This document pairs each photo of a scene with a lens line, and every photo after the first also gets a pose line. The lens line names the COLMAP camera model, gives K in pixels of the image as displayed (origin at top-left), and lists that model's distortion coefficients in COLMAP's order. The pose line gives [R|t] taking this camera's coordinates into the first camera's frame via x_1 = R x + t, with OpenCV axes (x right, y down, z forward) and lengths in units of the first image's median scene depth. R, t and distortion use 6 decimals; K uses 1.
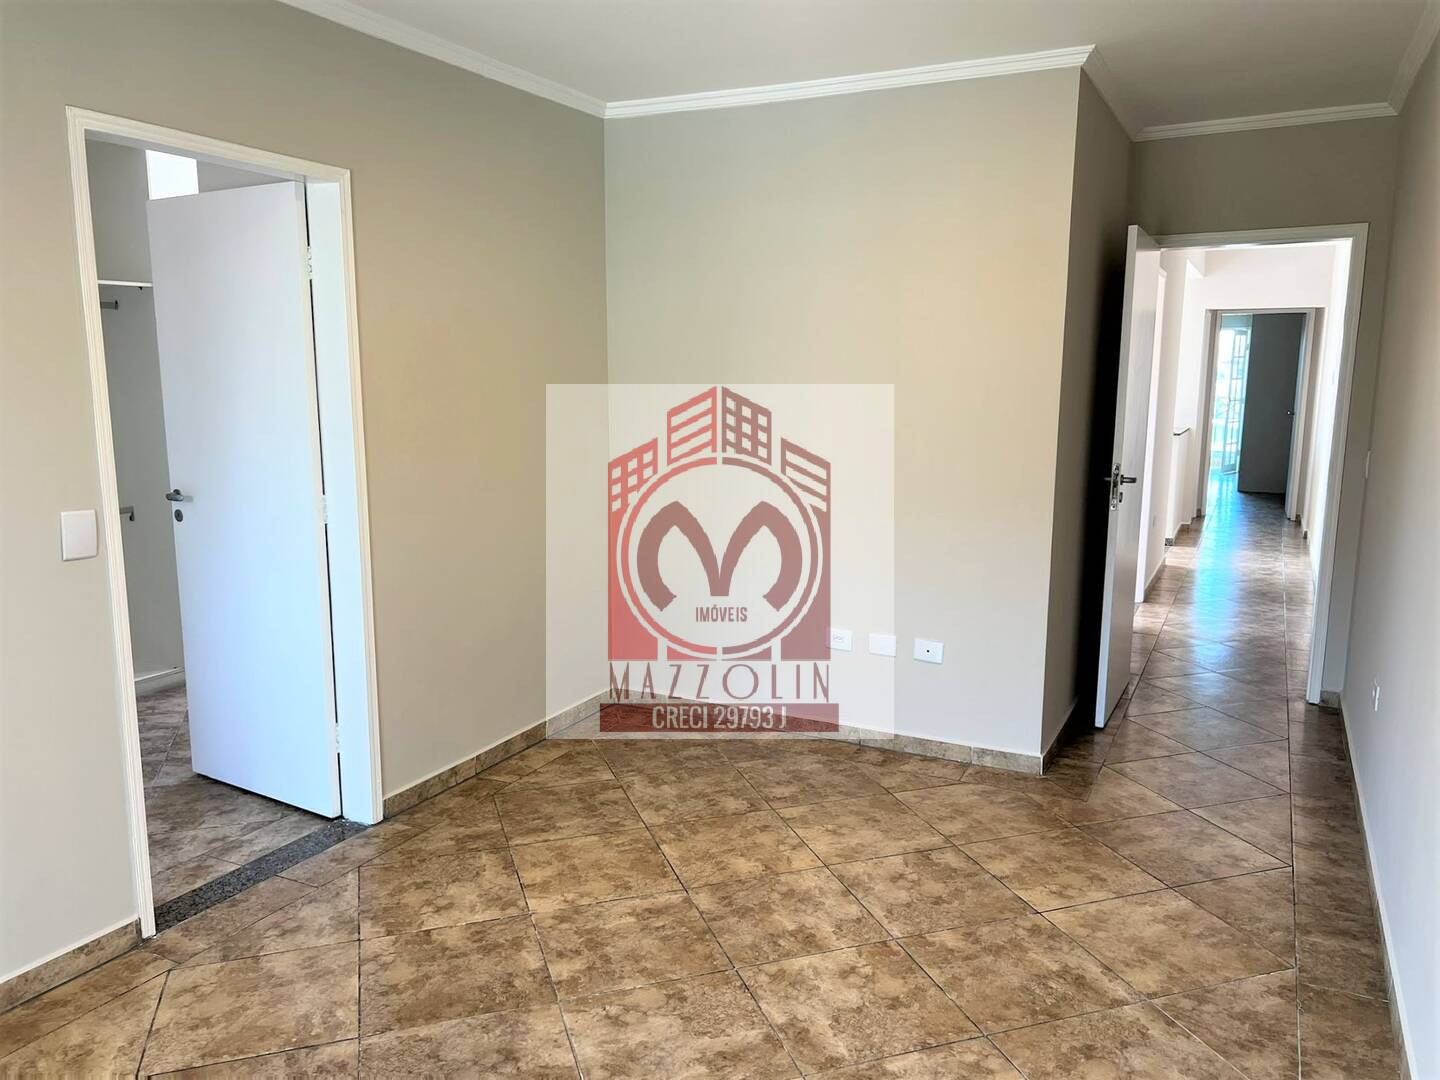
lens RADIAL K [[1109.5, 0, 720.9], [0, 1109.5, 529.5], [0, 0, 1]] dist [0.047961, -0.080239]
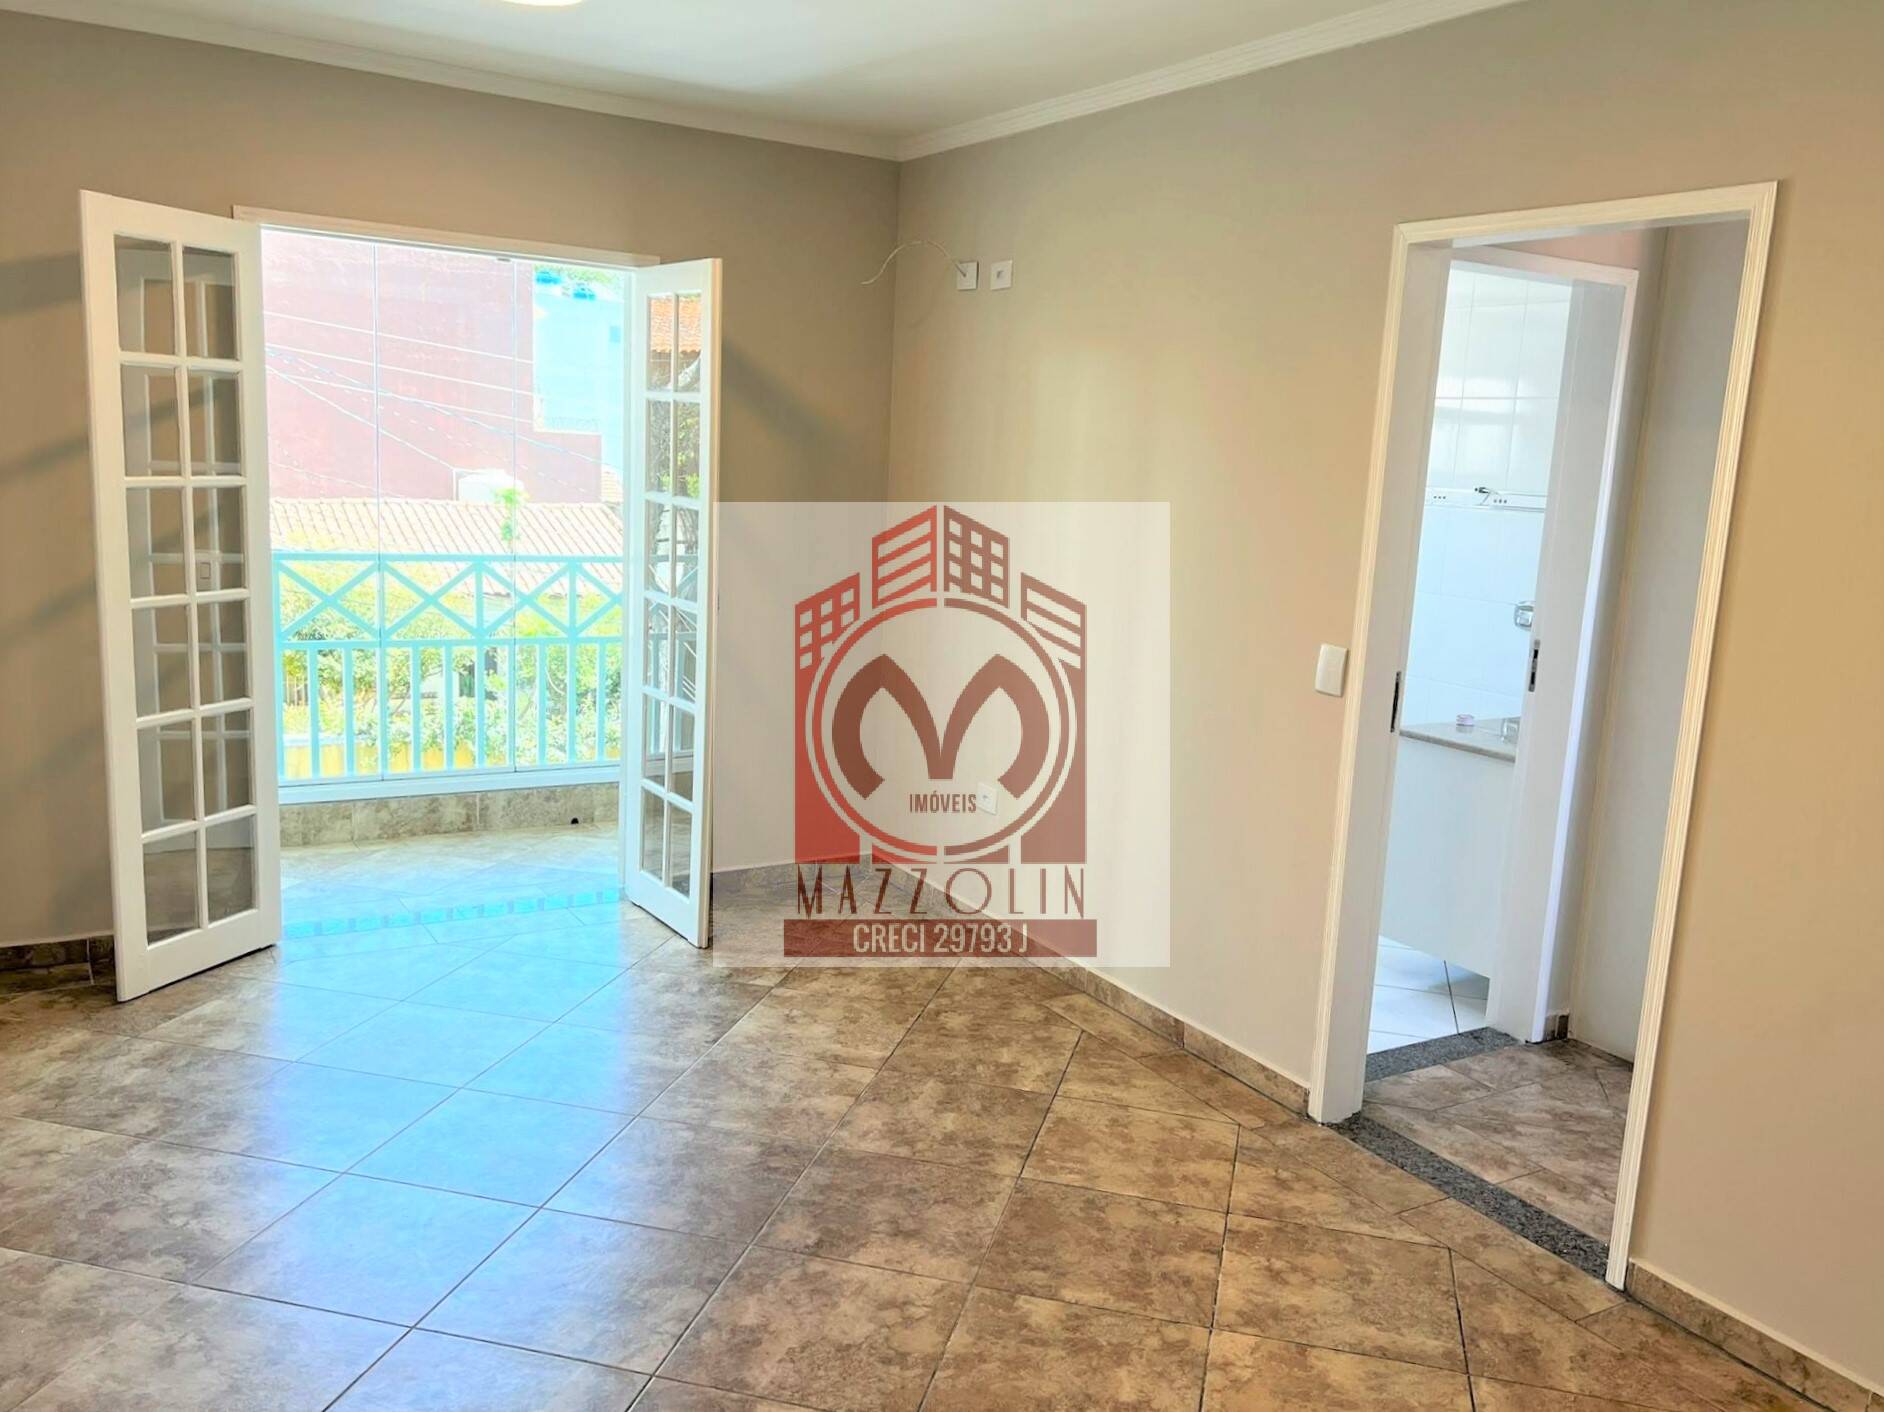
lens RADIAL K [[1534.4, 0, 979.0], [0, 1534.4, 707.9], [0, 0, 1]] dist [0.088752, -0.104236]
pose [[-0.528682, 0.112971, -0.841269, 0.671203], [-0.171209, 0.956541, 0.236043, -0.213351], [0.831374, 0.268824, -0.486365, 1.303711]]
